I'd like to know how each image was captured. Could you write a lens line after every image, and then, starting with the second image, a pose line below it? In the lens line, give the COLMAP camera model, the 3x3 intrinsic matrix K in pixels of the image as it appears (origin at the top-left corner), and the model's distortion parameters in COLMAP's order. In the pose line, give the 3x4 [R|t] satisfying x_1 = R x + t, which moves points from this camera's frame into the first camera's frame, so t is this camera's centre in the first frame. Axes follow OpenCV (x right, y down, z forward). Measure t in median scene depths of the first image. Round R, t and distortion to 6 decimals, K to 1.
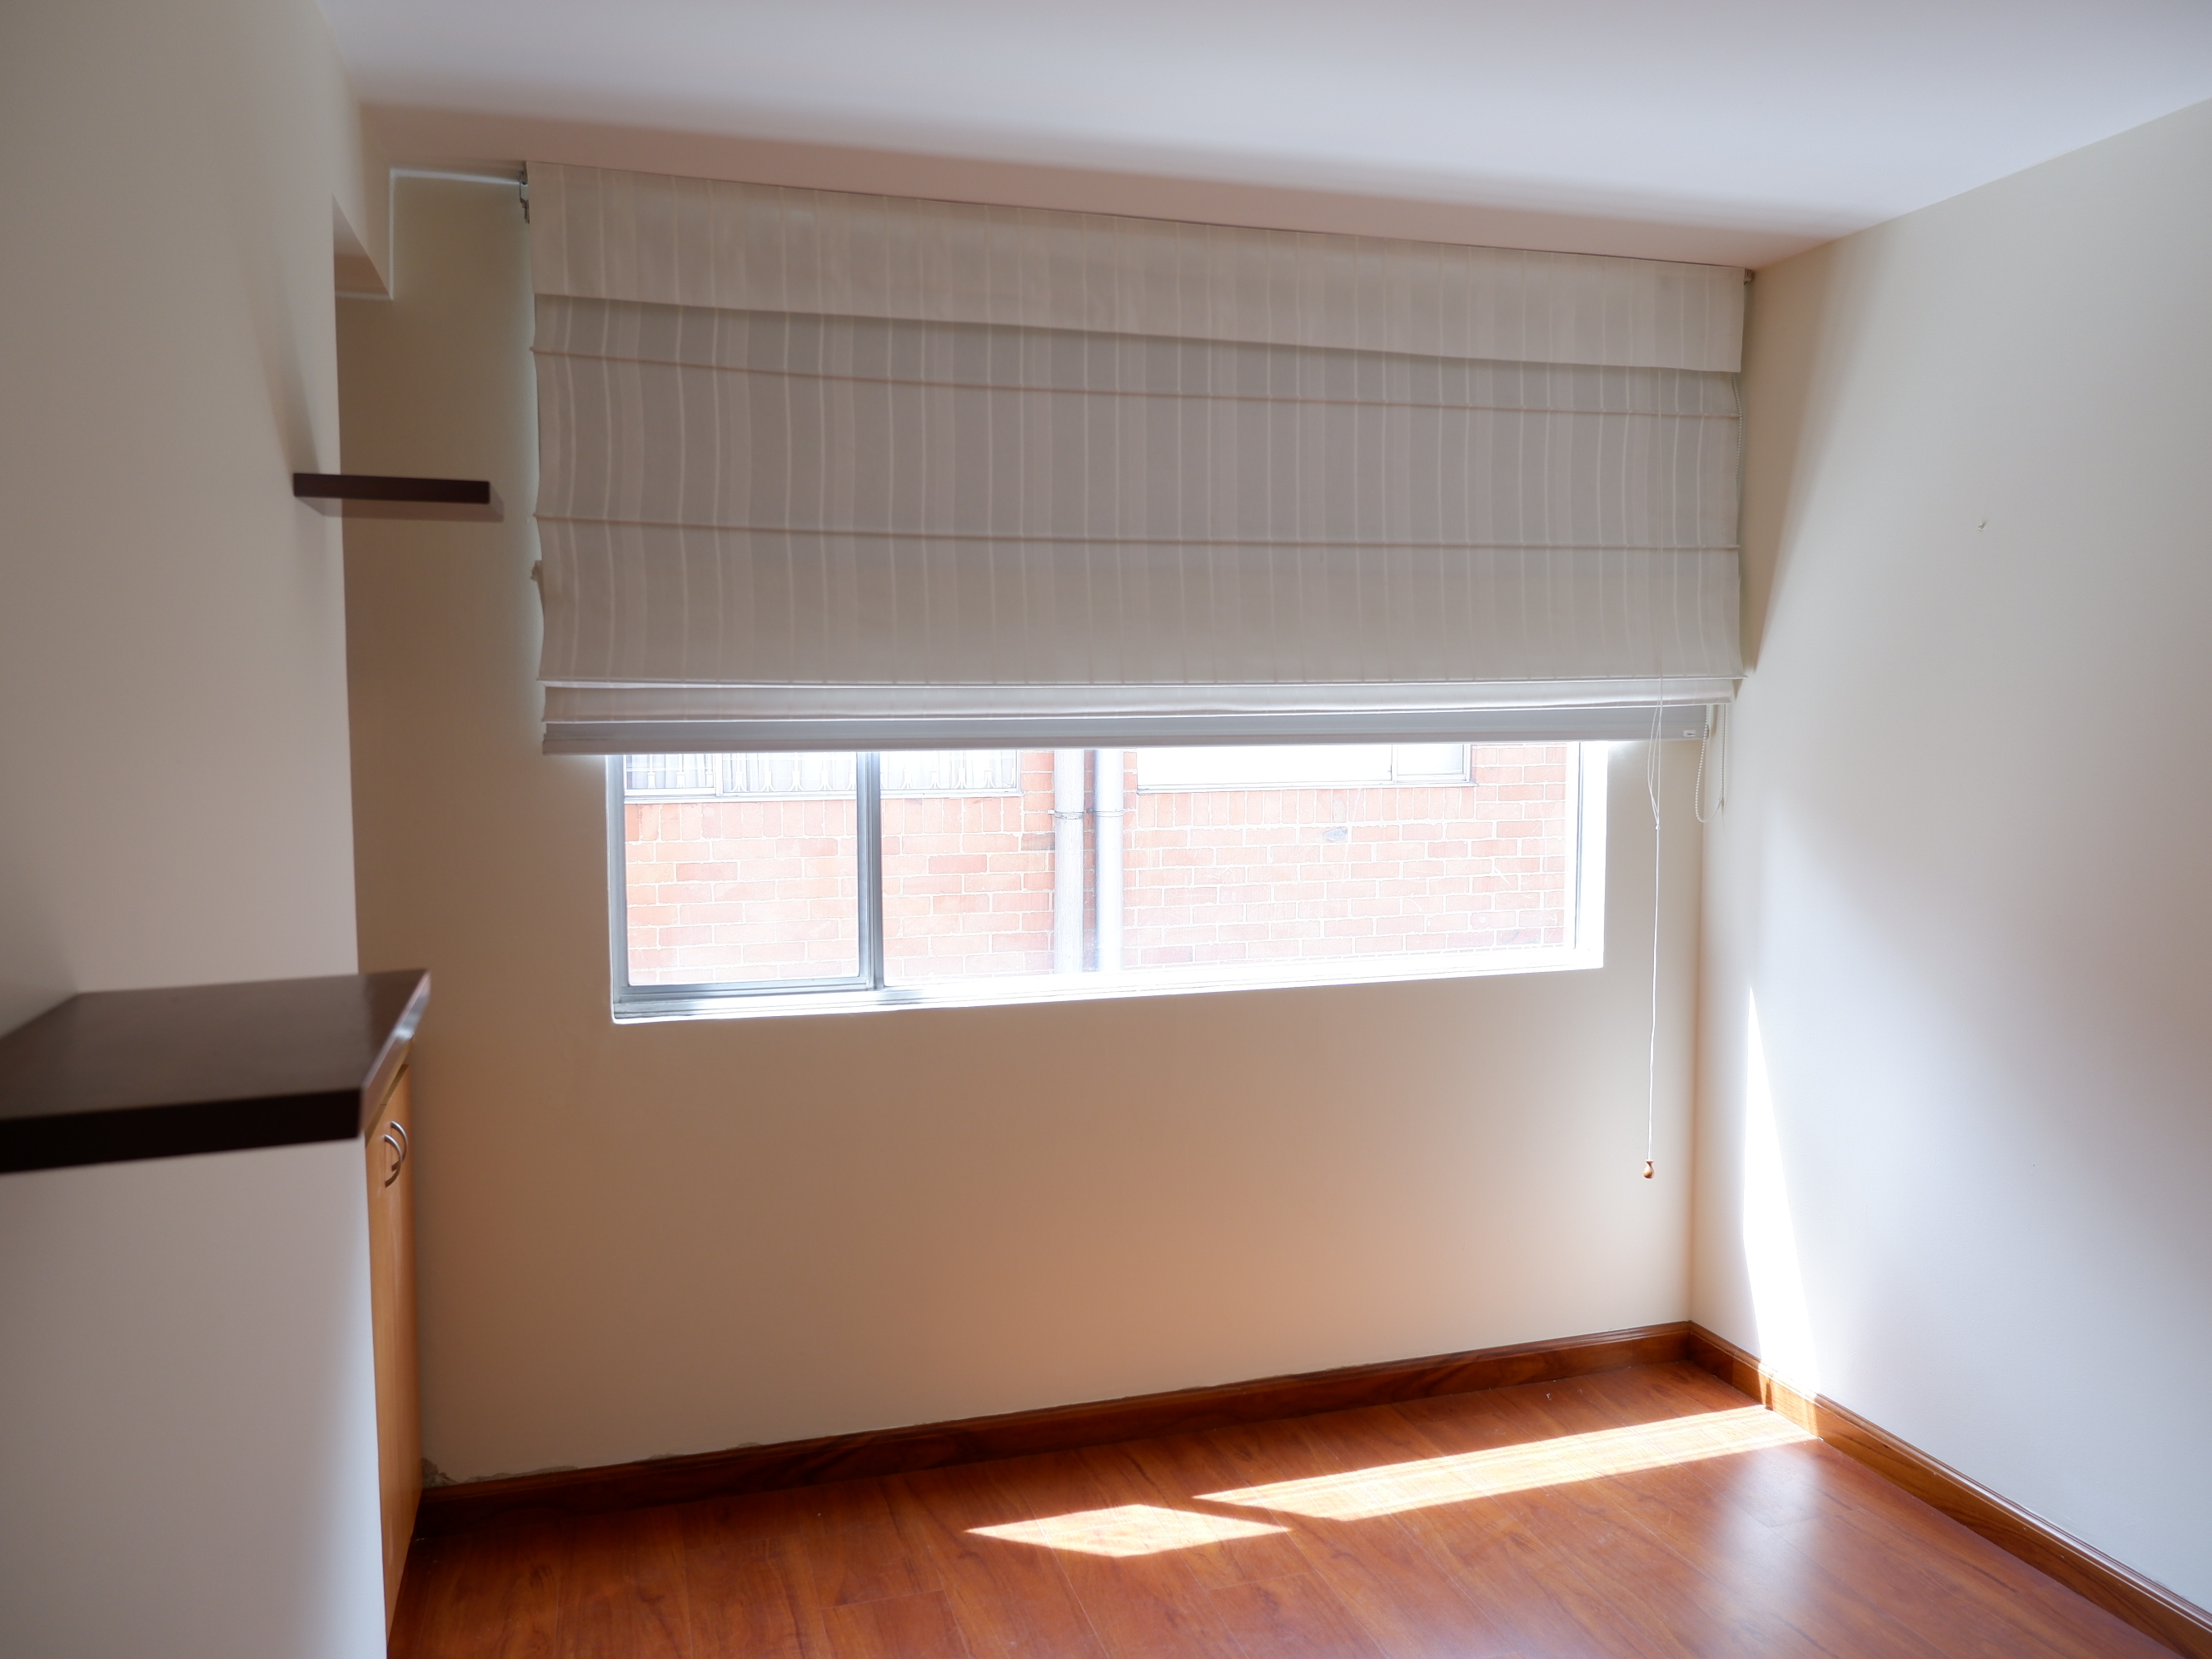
lens RADIAL K [[1616.9, 0, 1101.0], [0, 1616.9, 830.4], [0, 0, 1]] dist [-0.041085, 0.035282]
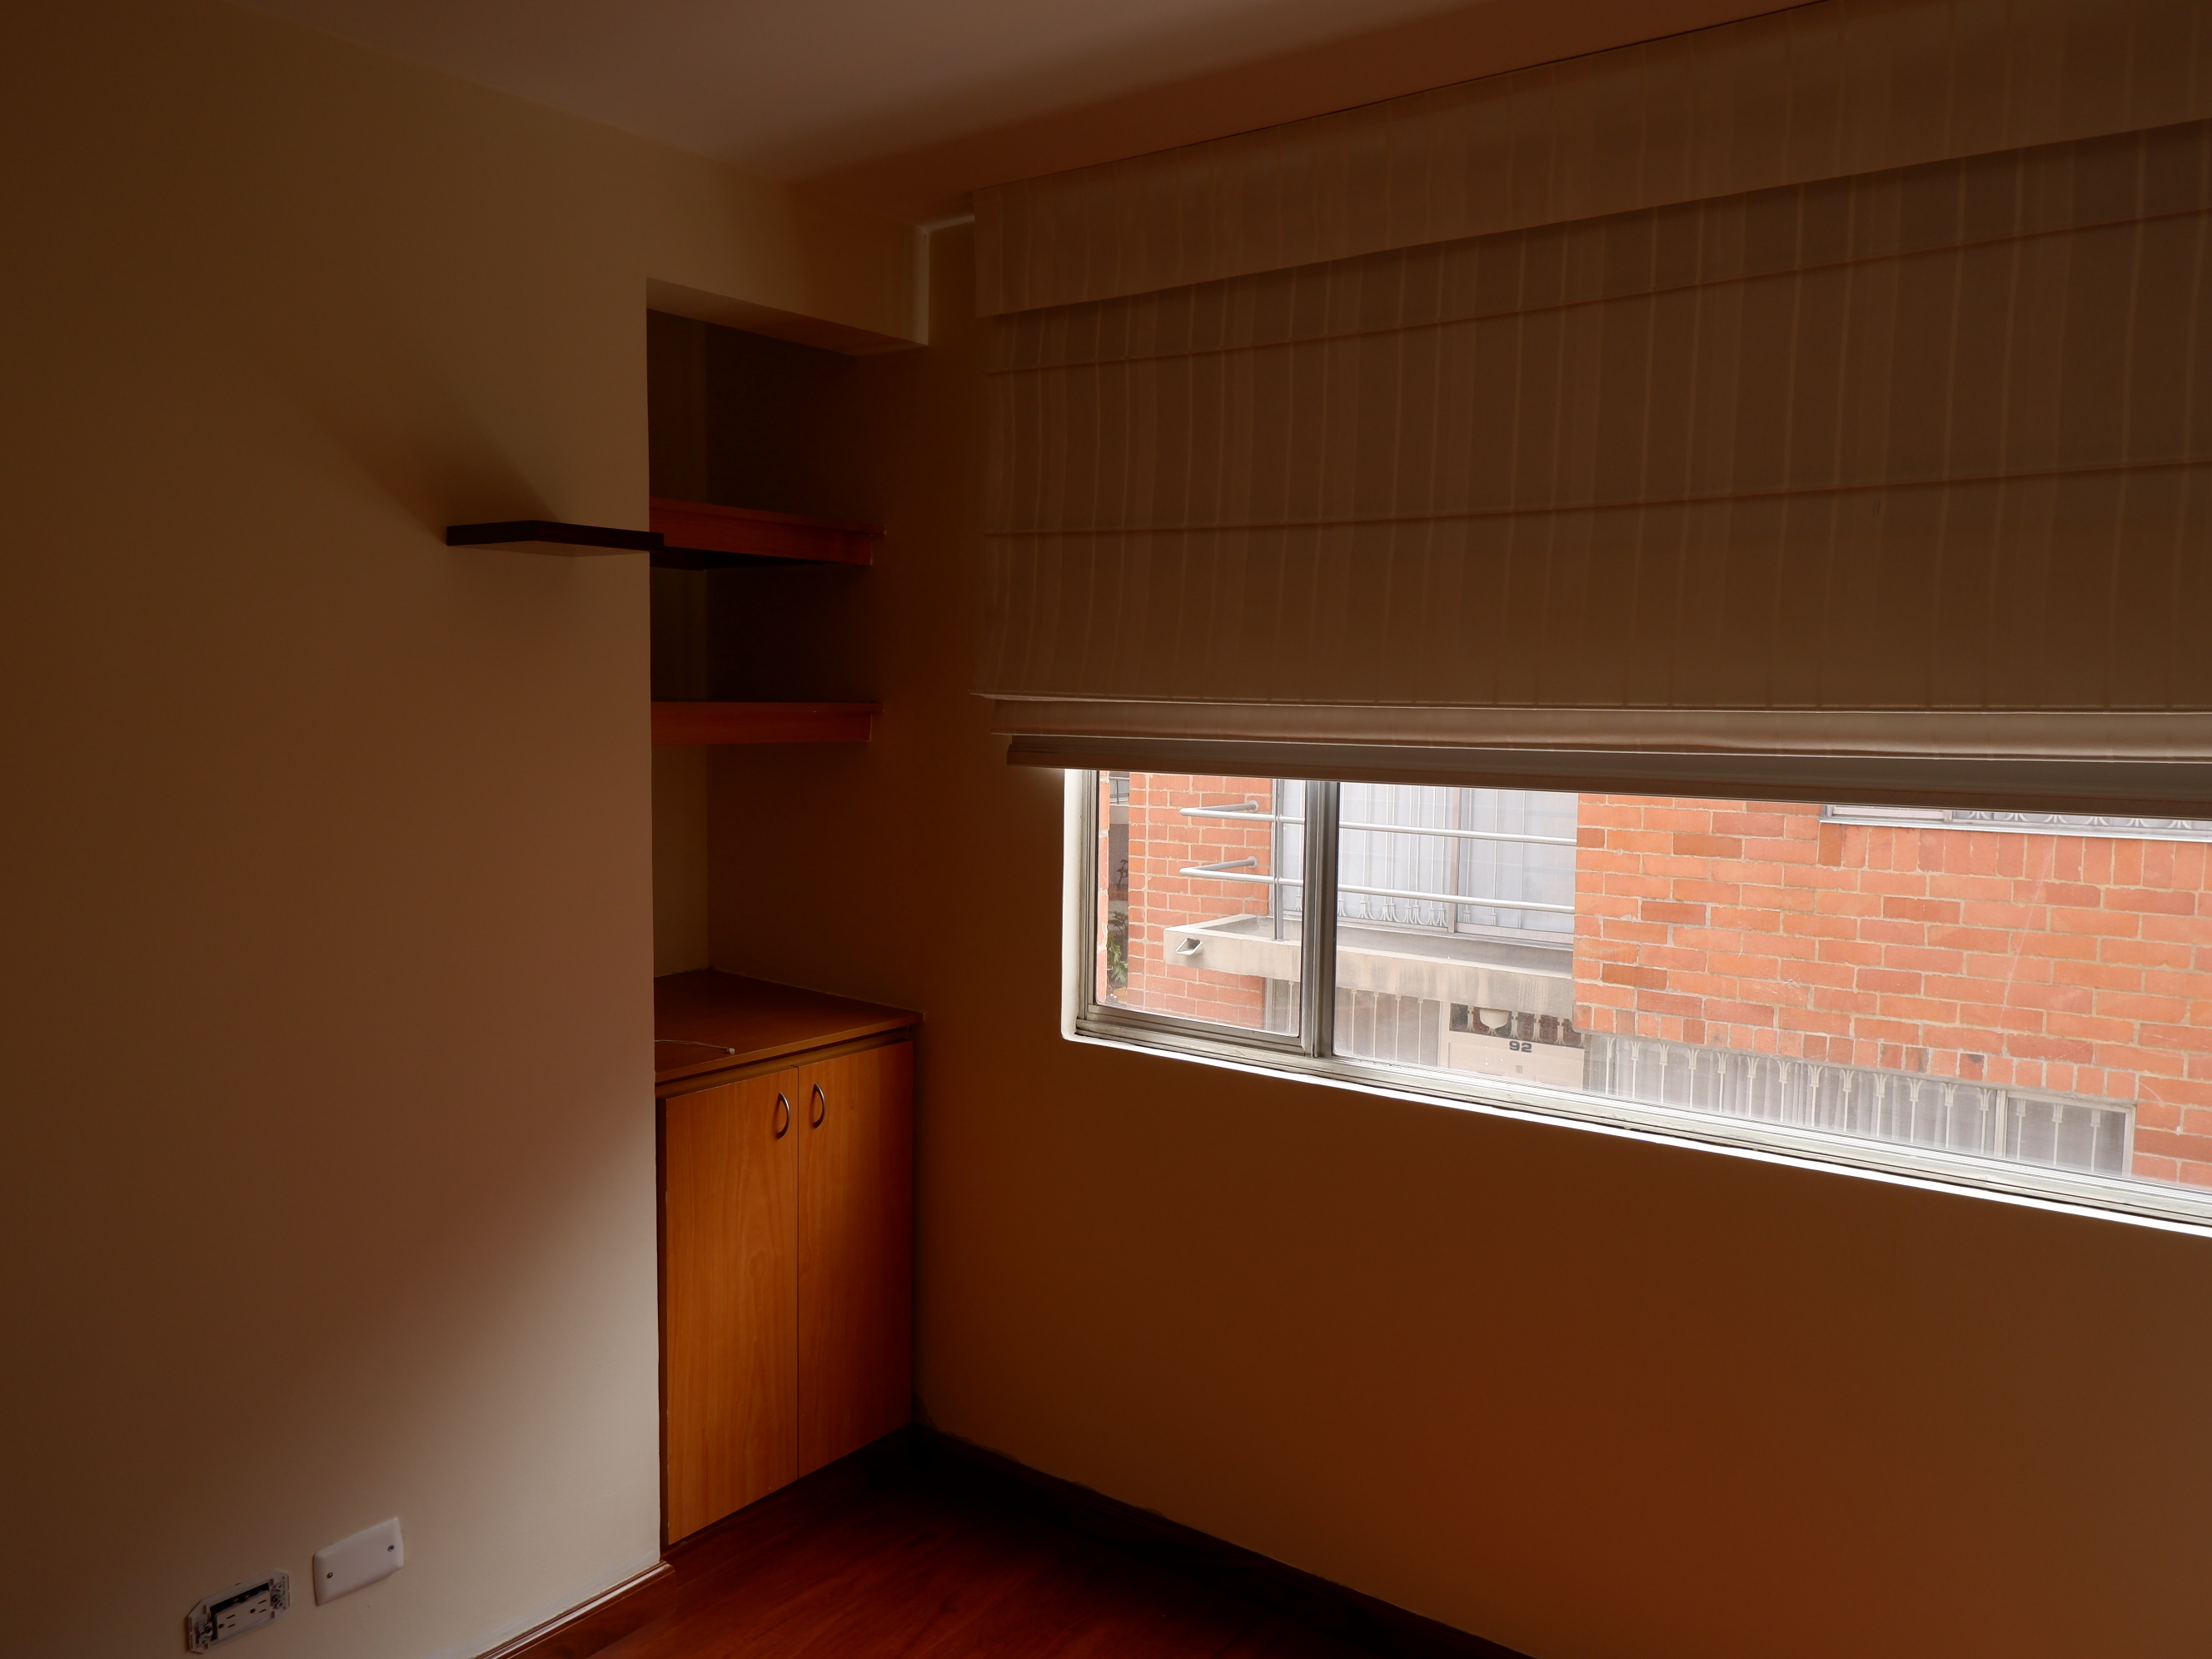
lens RADIAL K [[1616.9, 0, 1103.4], [0, 1616.9, 828.2], [0, 0, 1]] dist [-0.041085, 0.035282]
pose [[0.591781, 0.077585, -0.802357, 0.476309], [-0.077068, 0.996243, 0.039491, -0.047949], [0.802406, 0.038466, 0.595537, 0.400059]]
